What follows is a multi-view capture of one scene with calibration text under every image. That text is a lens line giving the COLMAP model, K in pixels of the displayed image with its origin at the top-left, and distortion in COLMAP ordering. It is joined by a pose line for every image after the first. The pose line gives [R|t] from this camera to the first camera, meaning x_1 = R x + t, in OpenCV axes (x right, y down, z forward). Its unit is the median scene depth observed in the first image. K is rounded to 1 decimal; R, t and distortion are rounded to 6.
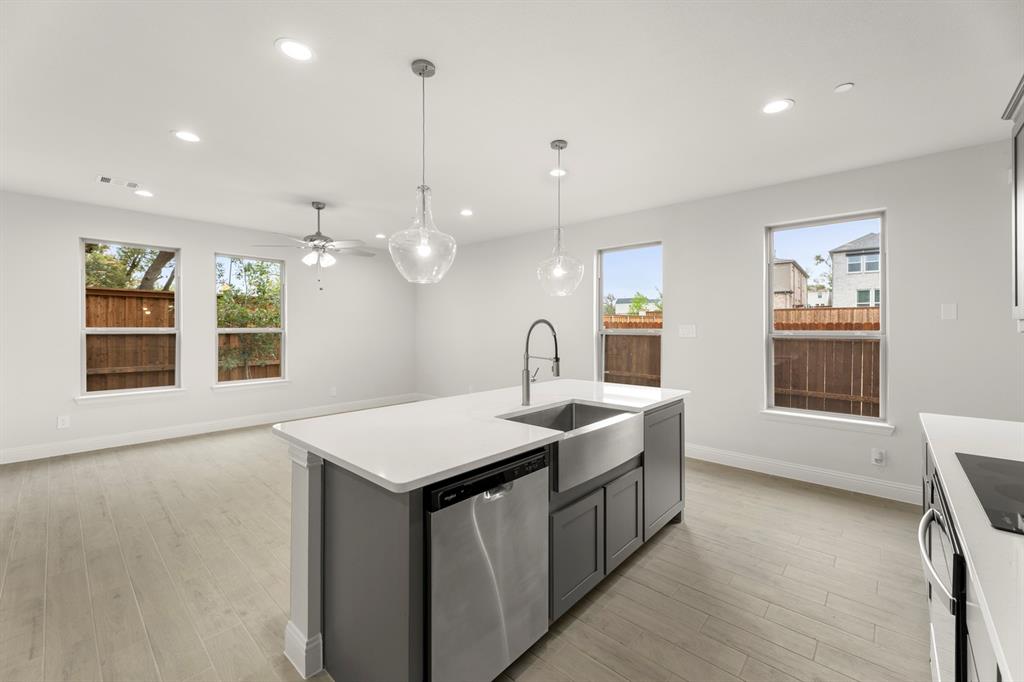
lens RADIAL K [[402.6, 0, 518.0], [0, 402.6, 324.3], [0, 0, 1]] dist [0.003178, 0.000624]
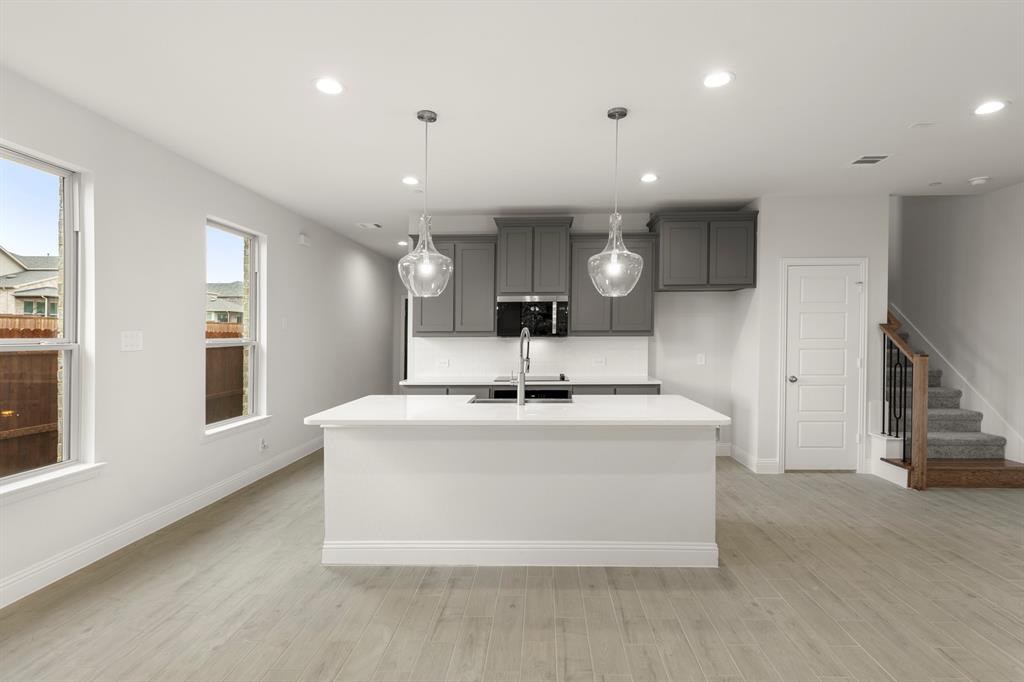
lens RADIAL K [[491.0, 0, 555.1], [0, 491.0, 343.0], [0, 0, 1]] dist [0.001015, -0.000052]
pose [[-0.653531, -0.011870, 0.756806, -0.379572], [-0.002470, 0.999905, 0.013550, 0.006617], [-0.756896, 0.006986, -0.653499, 0.662946]]
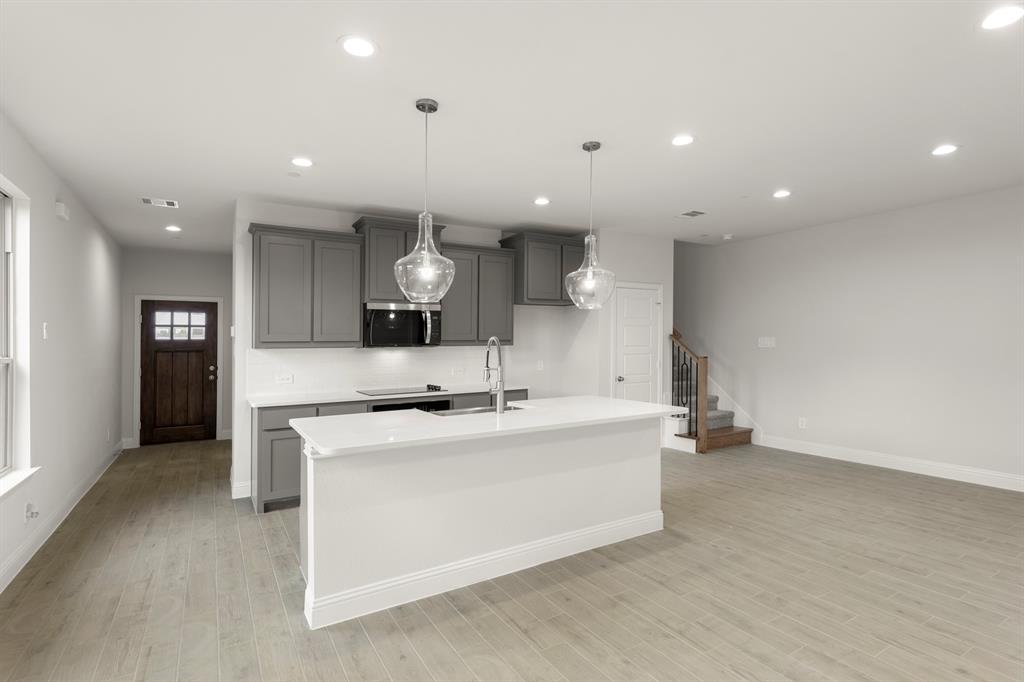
lens RADIAL K [[488.2, 0, 519.4], [0, 488.2, 353.9], [0, 0, 1]] dist [0.004891, -0.001784]
pose [[-0.954842, 0.002837, 0.297102, -0.160820], [0.007581, 0.999861, 0.014819, 0.008383], [-0.297019, 0.016402, -0.954731, 0.825925]]
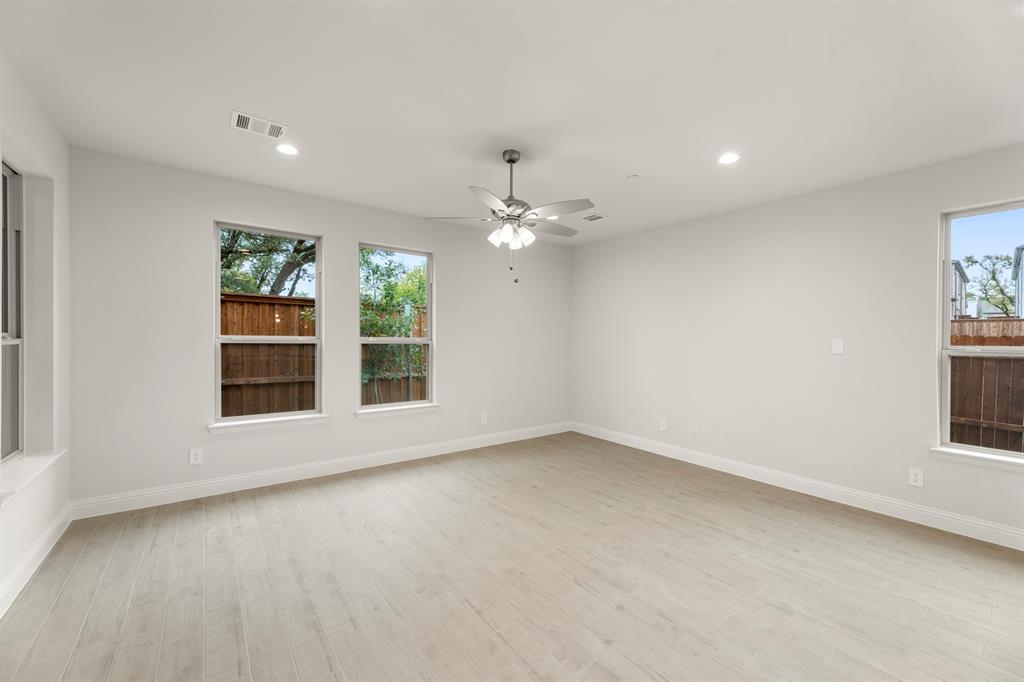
lens RADIAL K [[402.6, 0, 516.3], [0, 402.6, 339.1], [0, 0, 1]] dist [0.003178, 0.000624]
pose [[0.980808, 0.011475, -0.194638, -0.243239], [-0.009778, 0.999905, 0.009677, 0.001429], [0.194731, -0.007588, 0.980827, 0.236816]]
